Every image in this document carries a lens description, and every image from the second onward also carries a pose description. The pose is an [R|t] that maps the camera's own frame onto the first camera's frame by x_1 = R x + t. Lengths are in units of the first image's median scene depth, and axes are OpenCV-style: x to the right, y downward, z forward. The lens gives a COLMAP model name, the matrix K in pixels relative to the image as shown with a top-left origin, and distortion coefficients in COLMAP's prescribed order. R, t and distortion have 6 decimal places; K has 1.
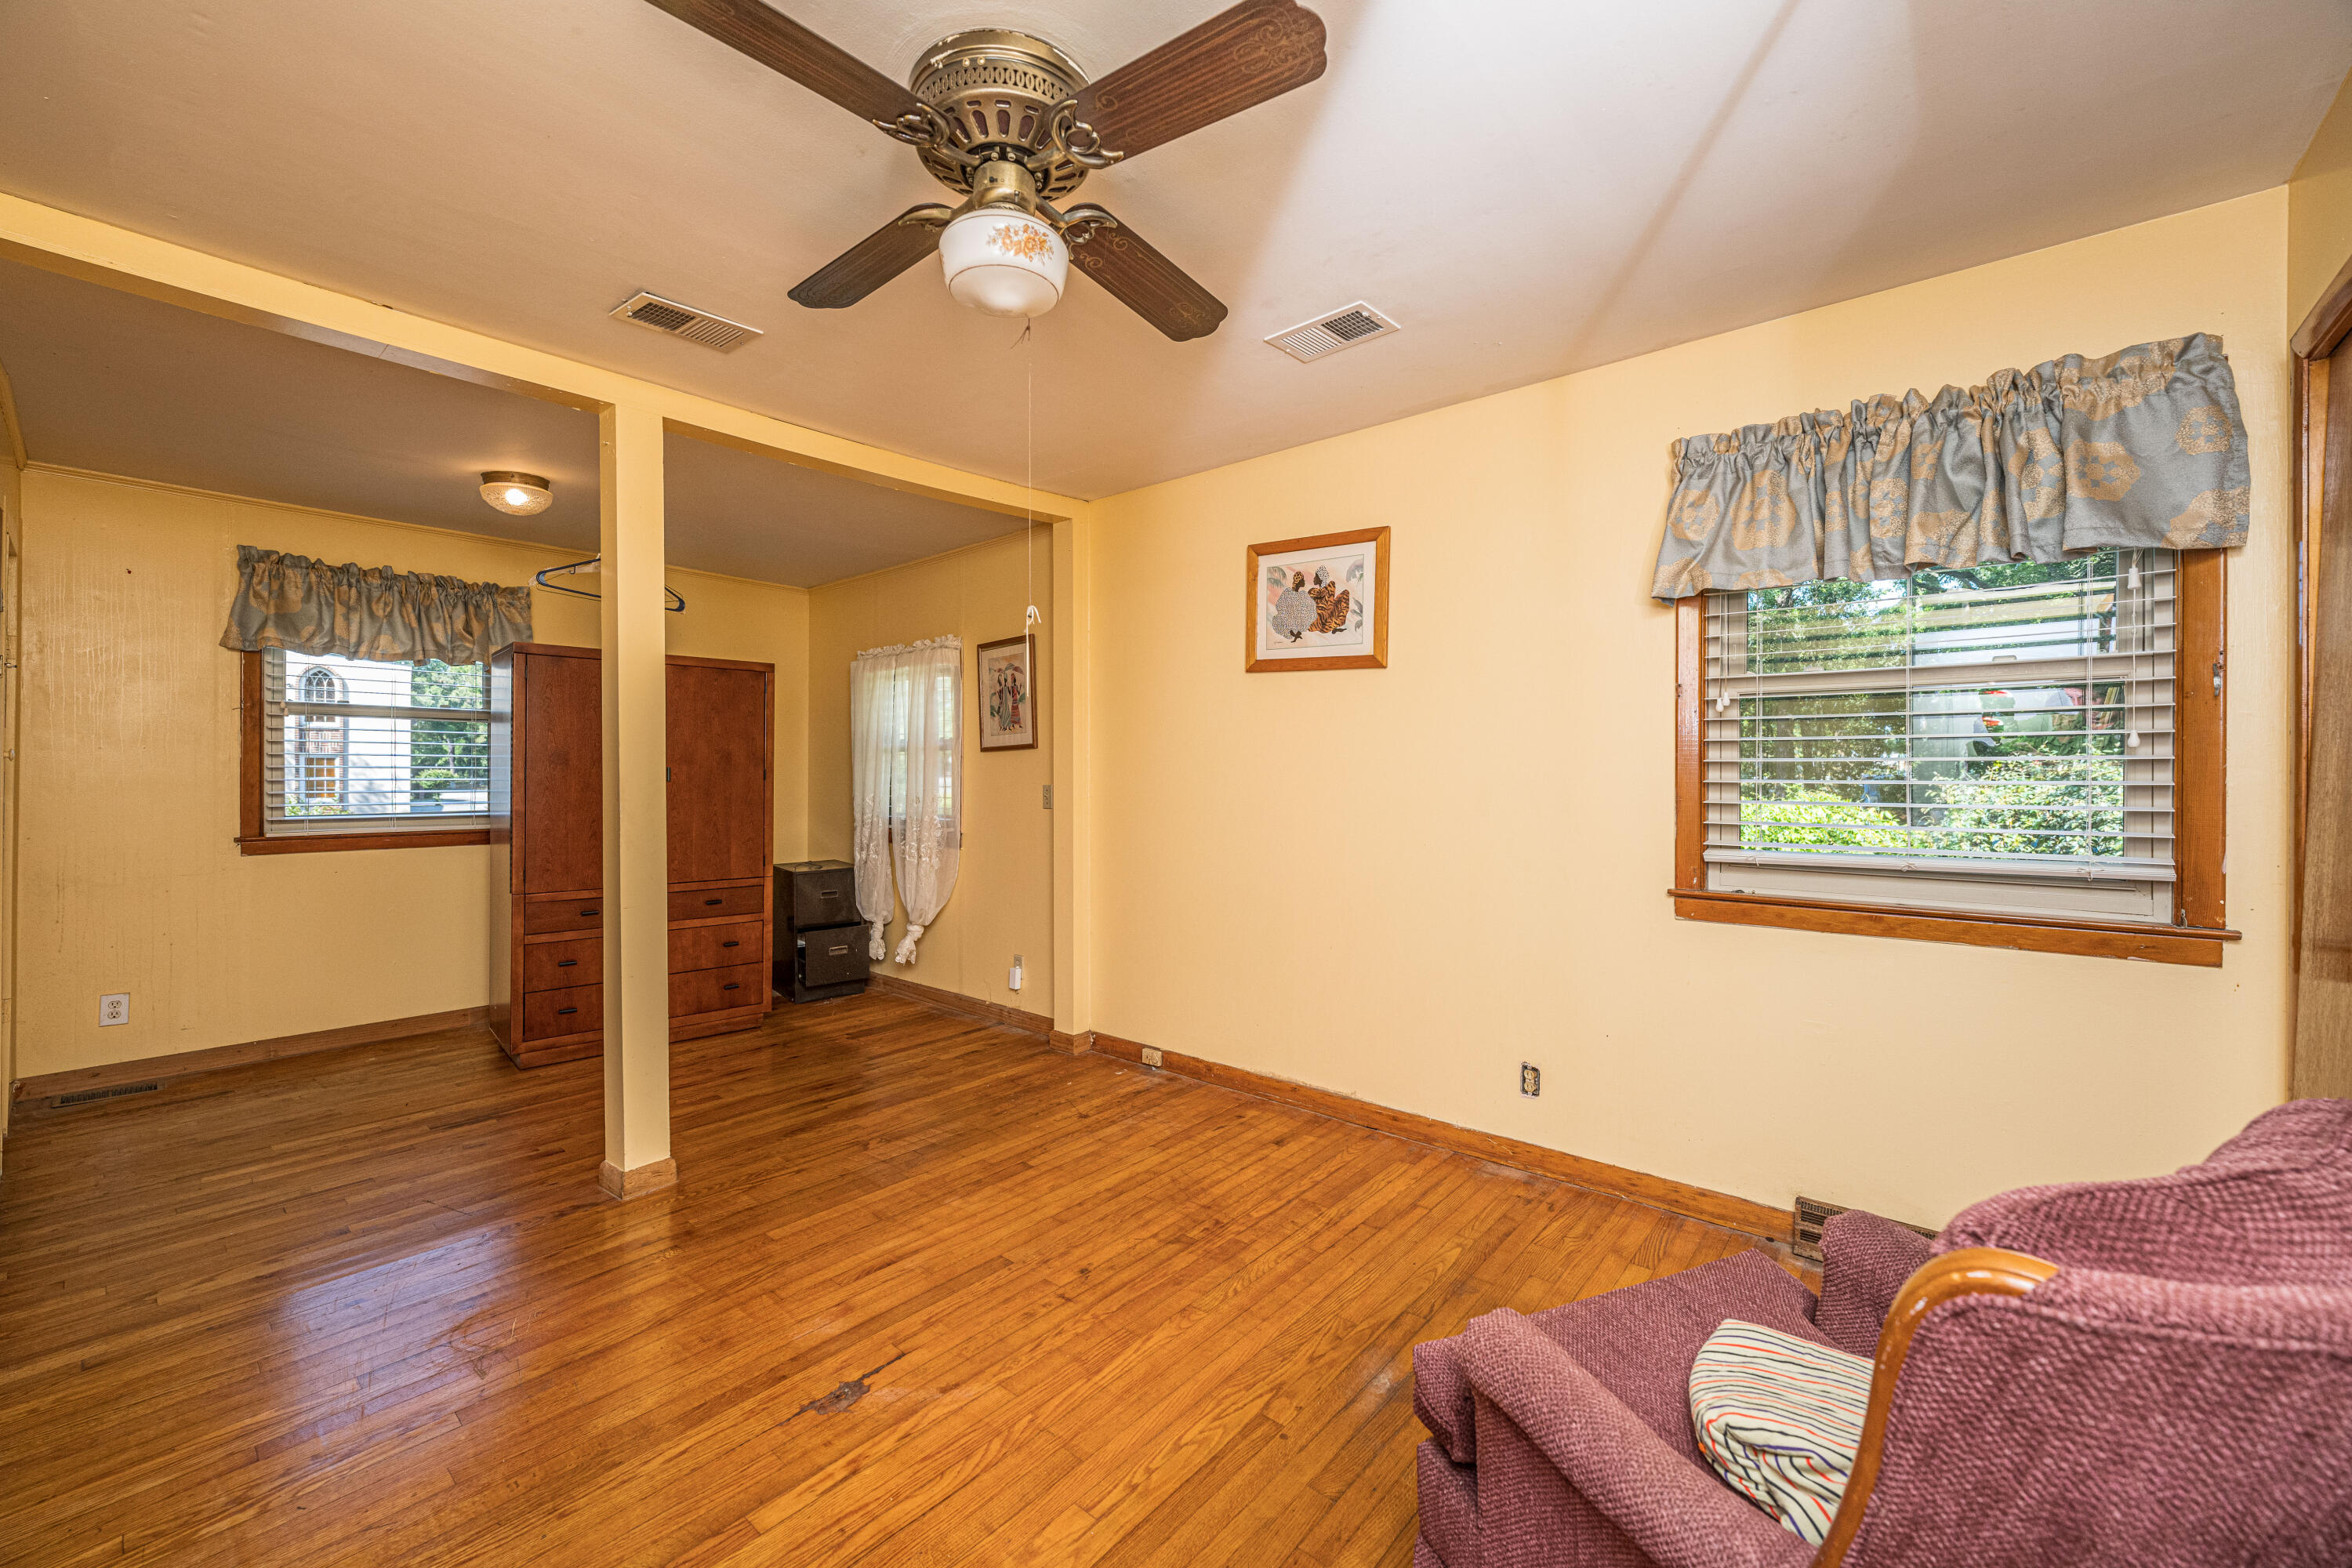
lens RADIAL K [[957.5, 0, 1168.2], [0, 957.5, 781.6], [0, 0, 1]] dist [-0.018707, 0.000094]
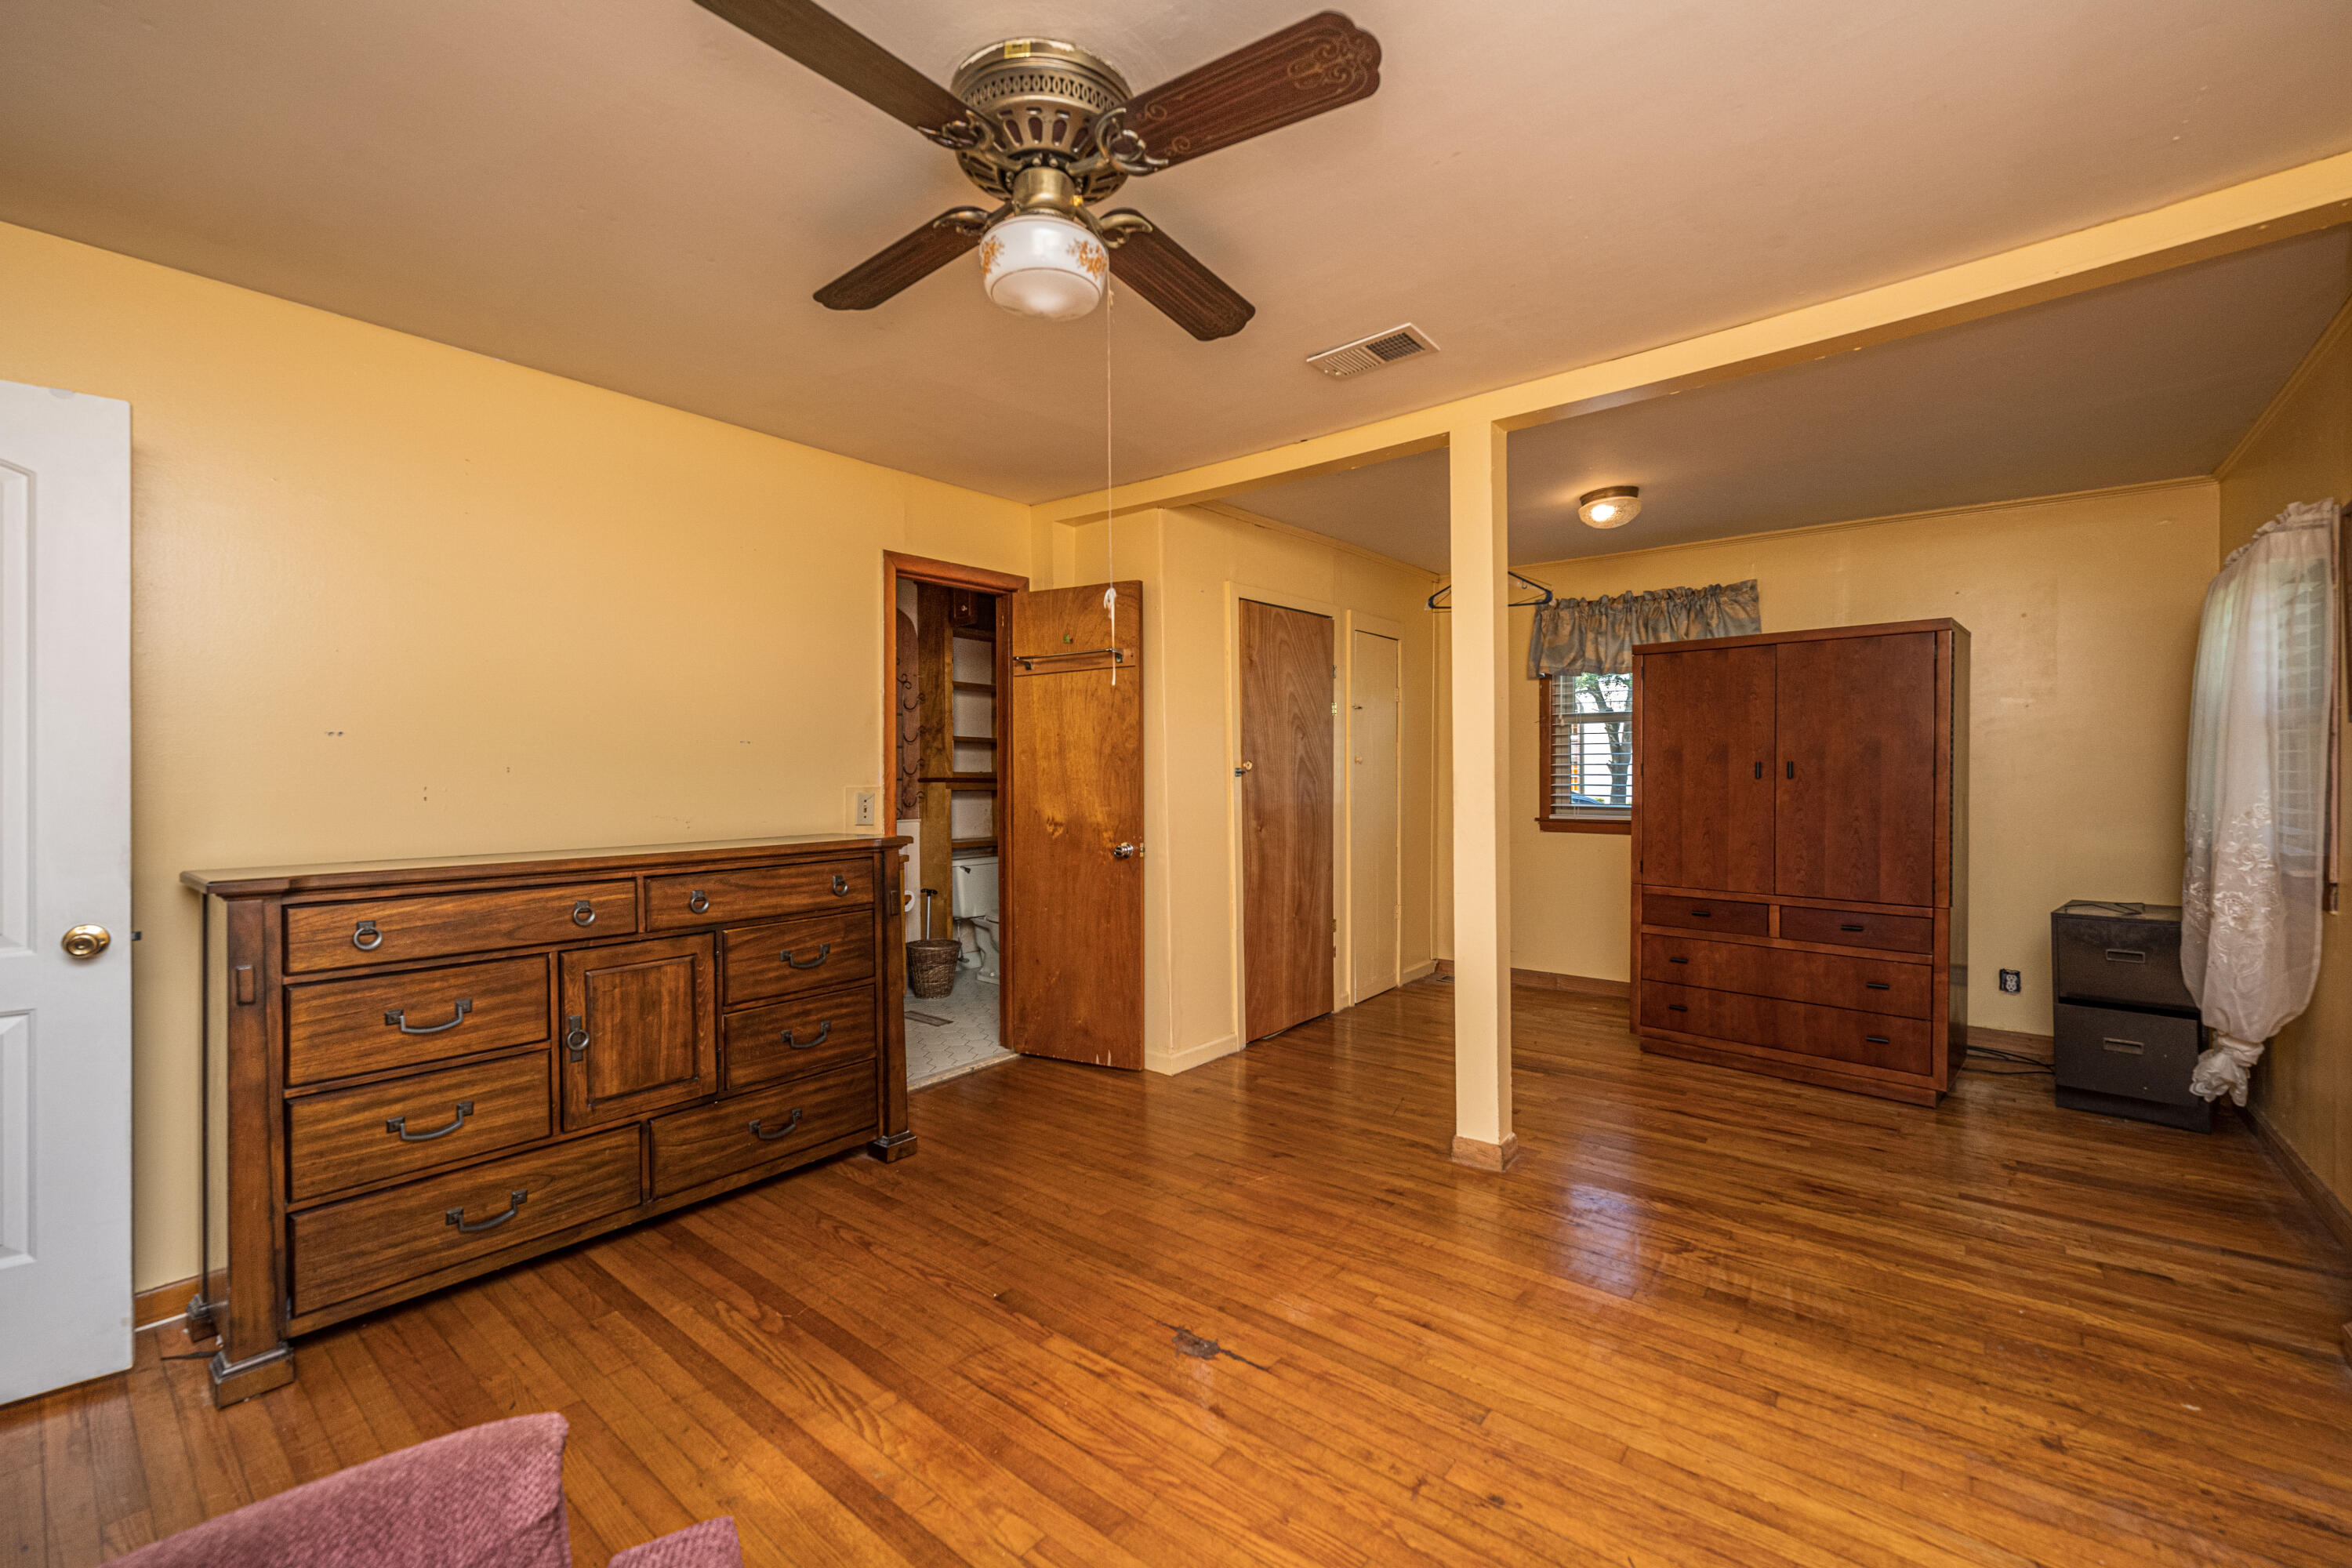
lens RADIAL K [[945.1, 0, 1181.2], [0, 945.1, 786.4], [0, 0, 1]] dist [-0.000371, 0.000059]
pose [[0.015568, 0.015944, -0.999752, 0.369905], [-0.003380, 0.999868, 0.015894, -0.005602], [0.999873, 0.003131, 0.015620, 0.487248]]
